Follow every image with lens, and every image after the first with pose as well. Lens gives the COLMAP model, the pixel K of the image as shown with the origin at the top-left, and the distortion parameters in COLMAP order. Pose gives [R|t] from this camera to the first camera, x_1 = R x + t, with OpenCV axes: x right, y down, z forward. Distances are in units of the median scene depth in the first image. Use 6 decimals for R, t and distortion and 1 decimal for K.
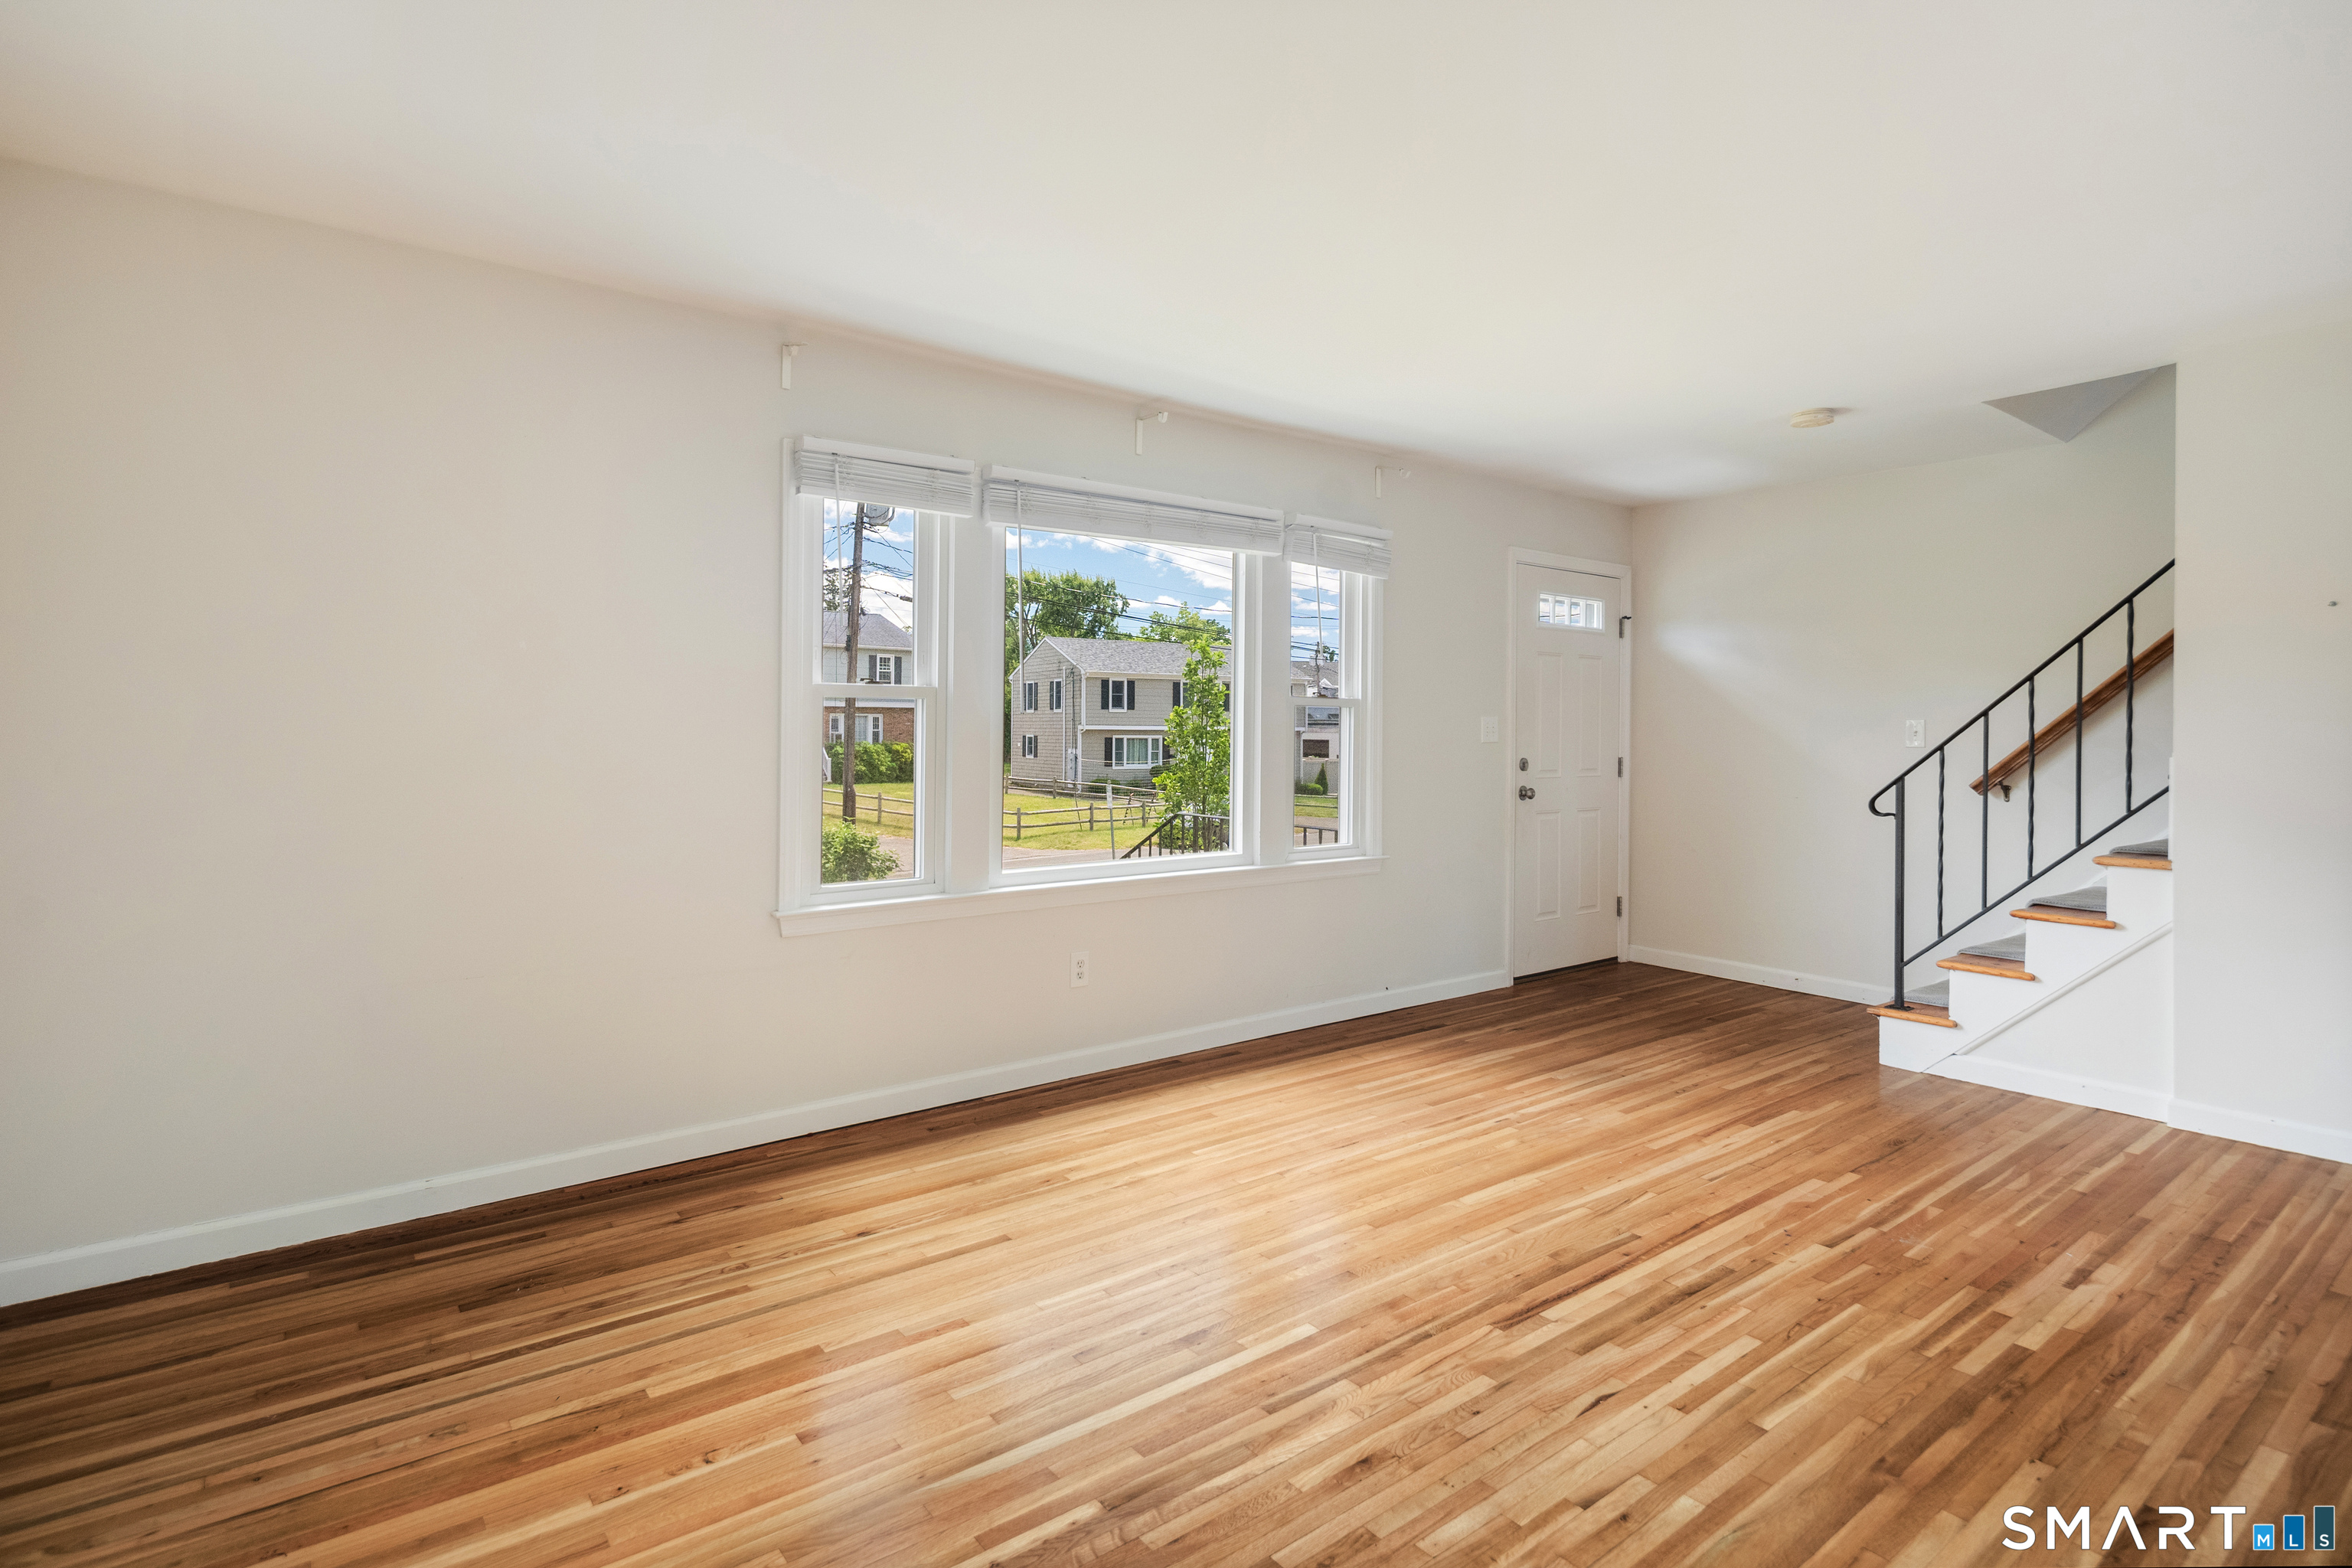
lens RADIAL K [[1177.1, 0, 1169.6], [0, 1177.1, 726.2], [0, 0, 1]] dist [0.001995, -0.000574]
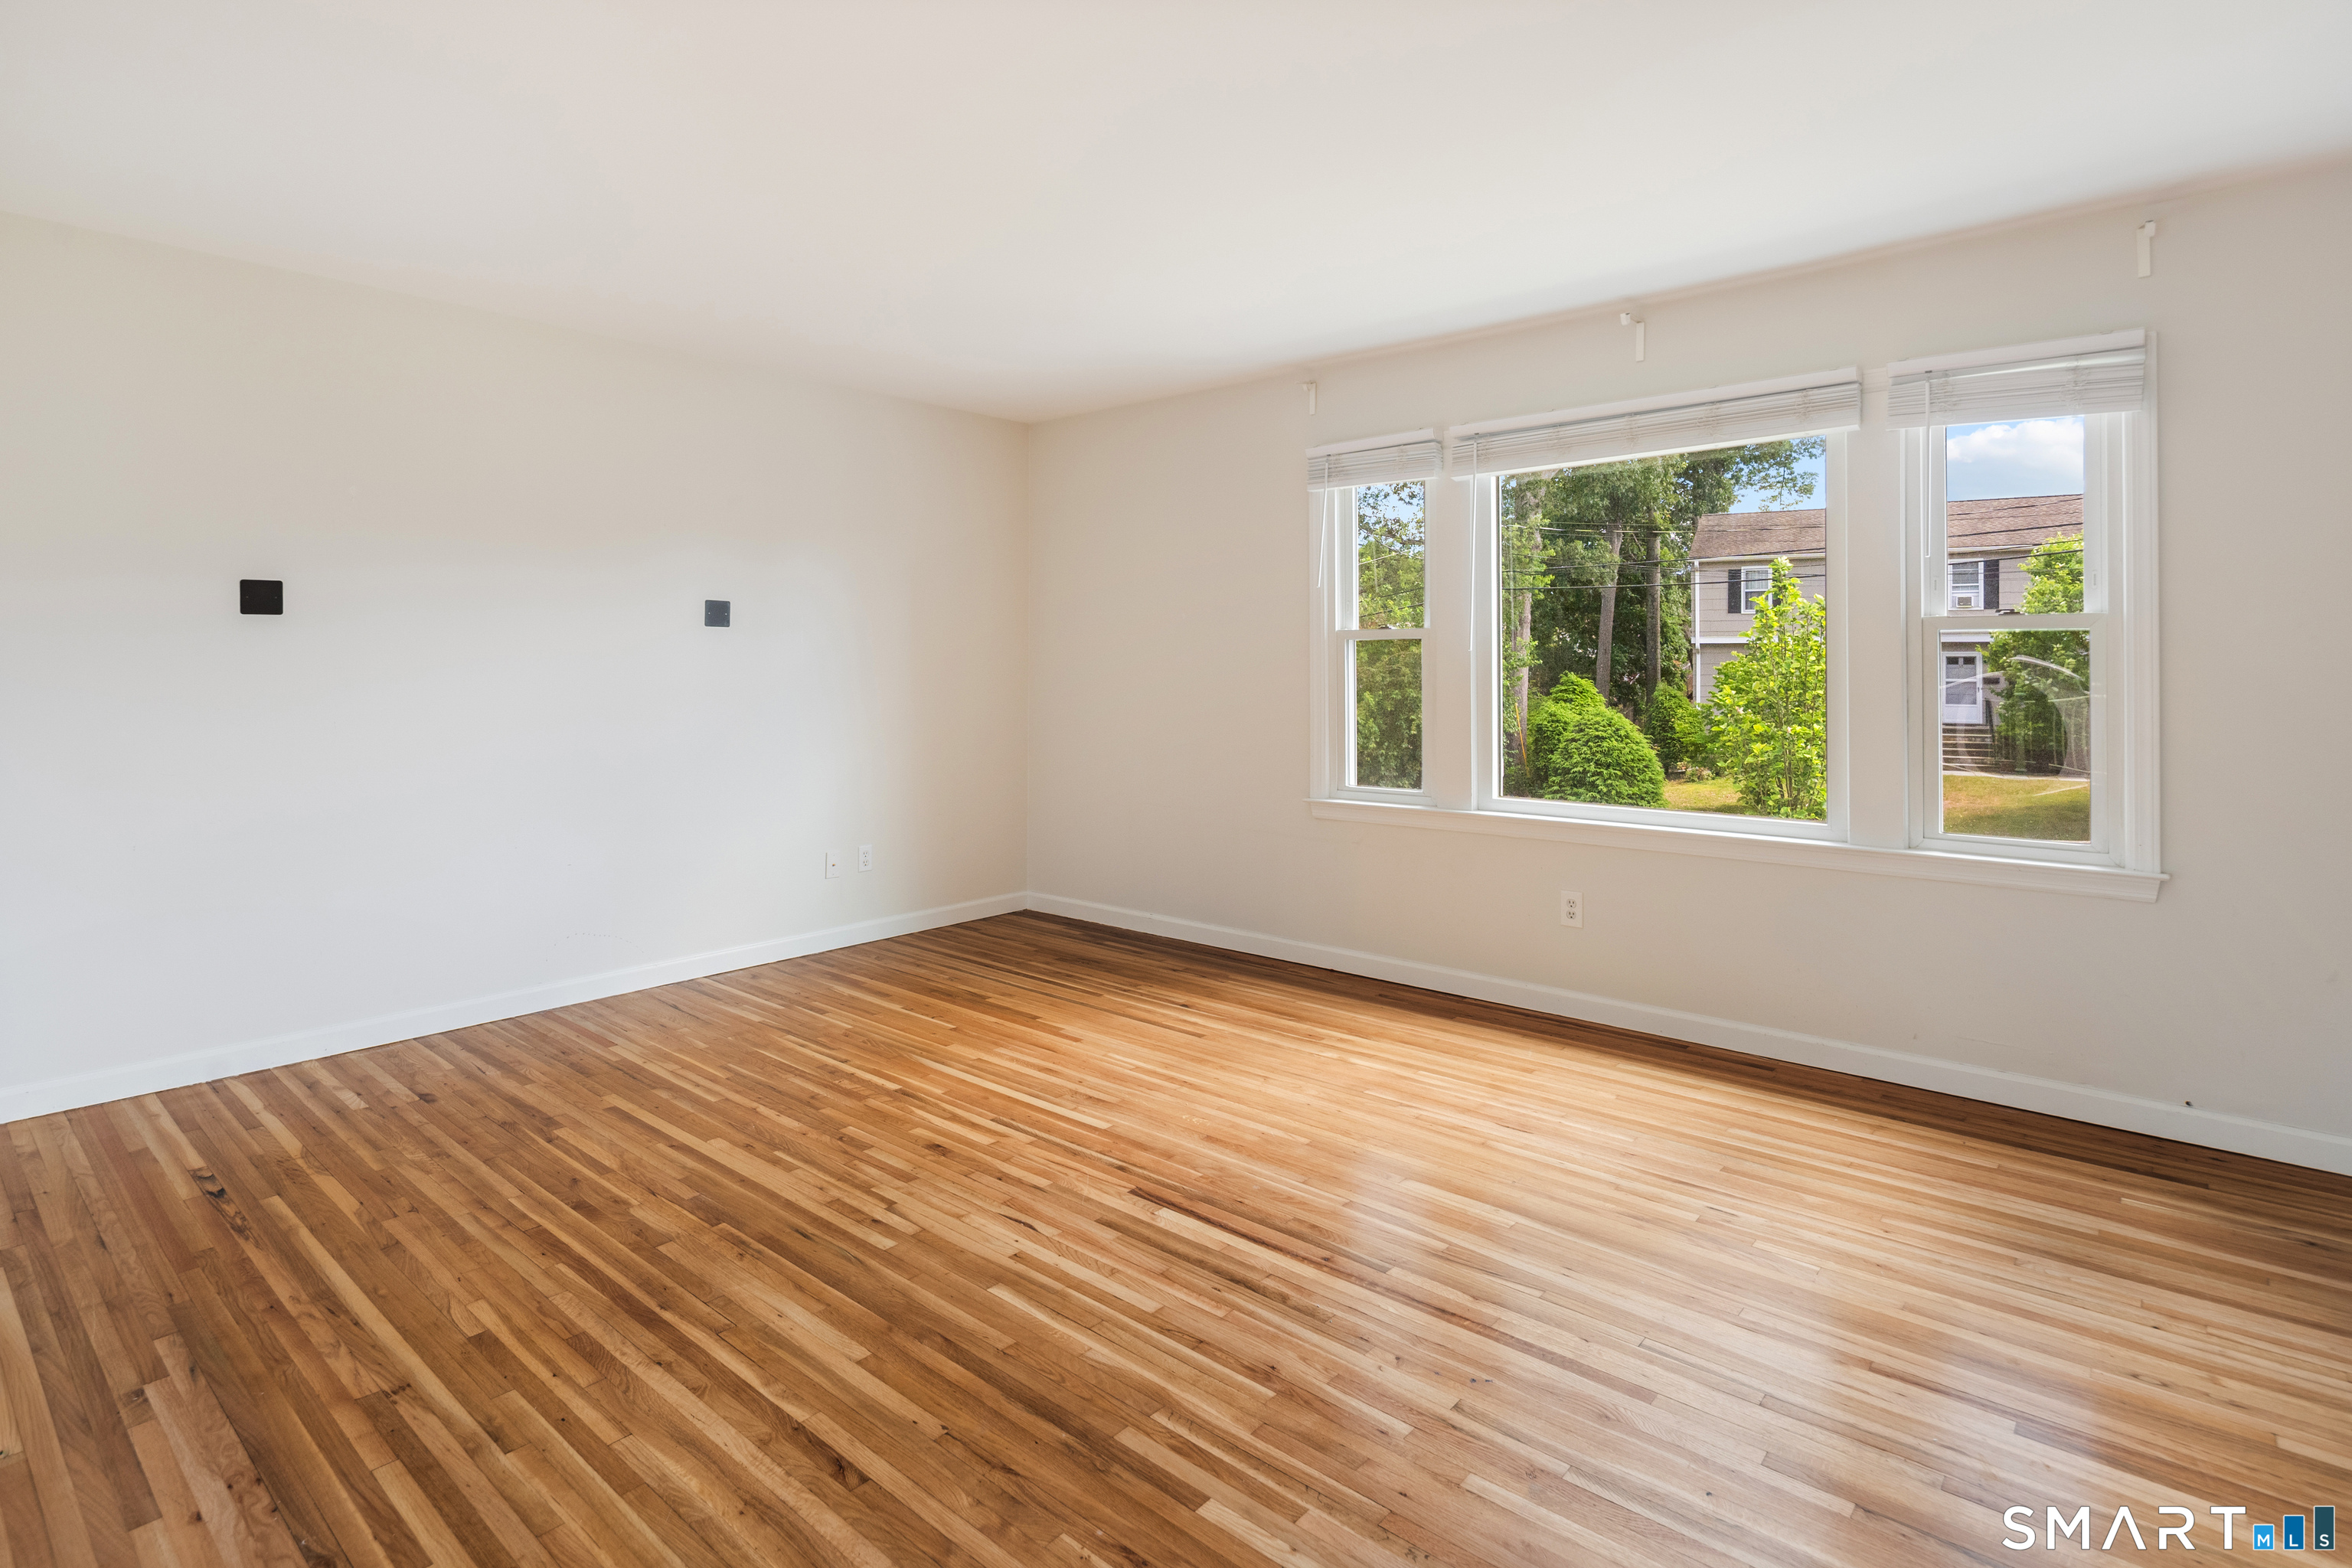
lens RADIAL K [[1176.2, 0, 1177.2], [0, 1176.2, 665.8], [0, 0, 1]] dist [0.002295, 0.000080]
pose [[0.198563, -0.006449, -0.980067, 1.206292], [0.001552, 0.999979, -0.006265, 0.013137], [0.980087, -0.000277, 0.198569, 0.706394]]
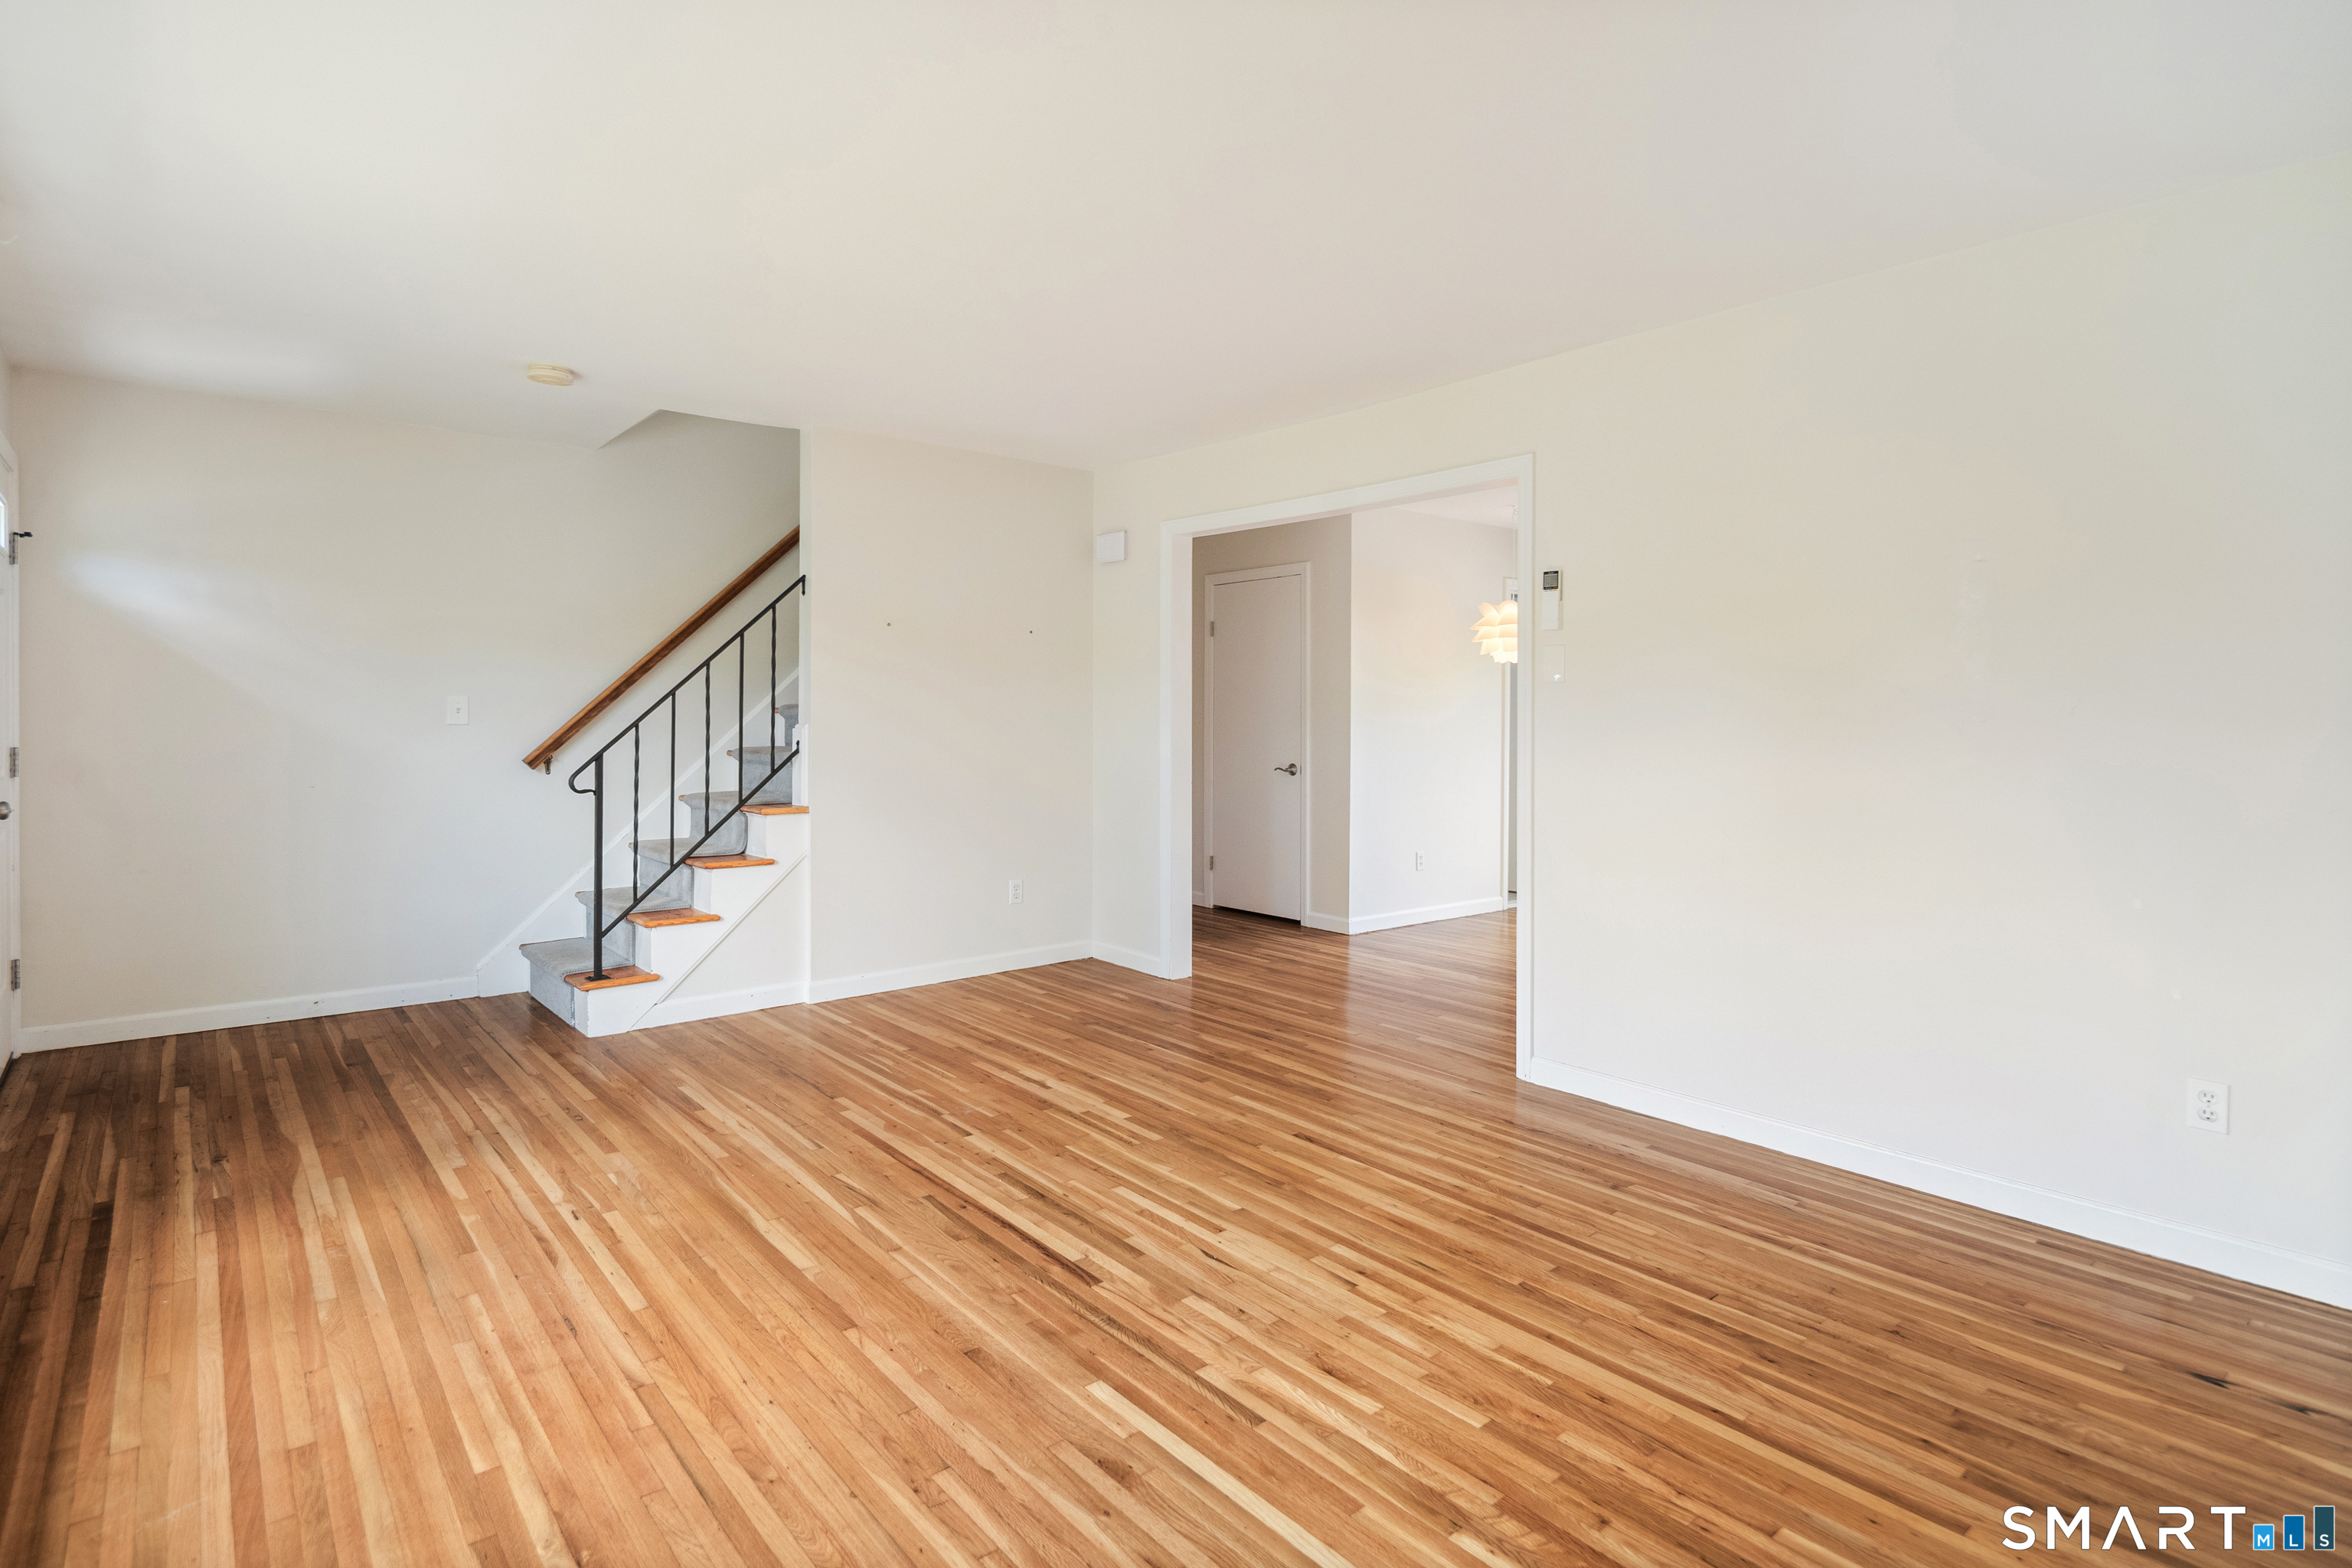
lens RADIAL K [[1177.1, 0, 1169.6], [0, 1177.1, 726.2], [0, 0, 1]] dist [0.001995, -0.000574]
pose [[-0.034997, -0.016770, 0.999247, -0.653993], [-0.005625, 0.999847, 0.016583, -0.000268], [-0.999372, -0.005041, -0.035086, 0.841558]]
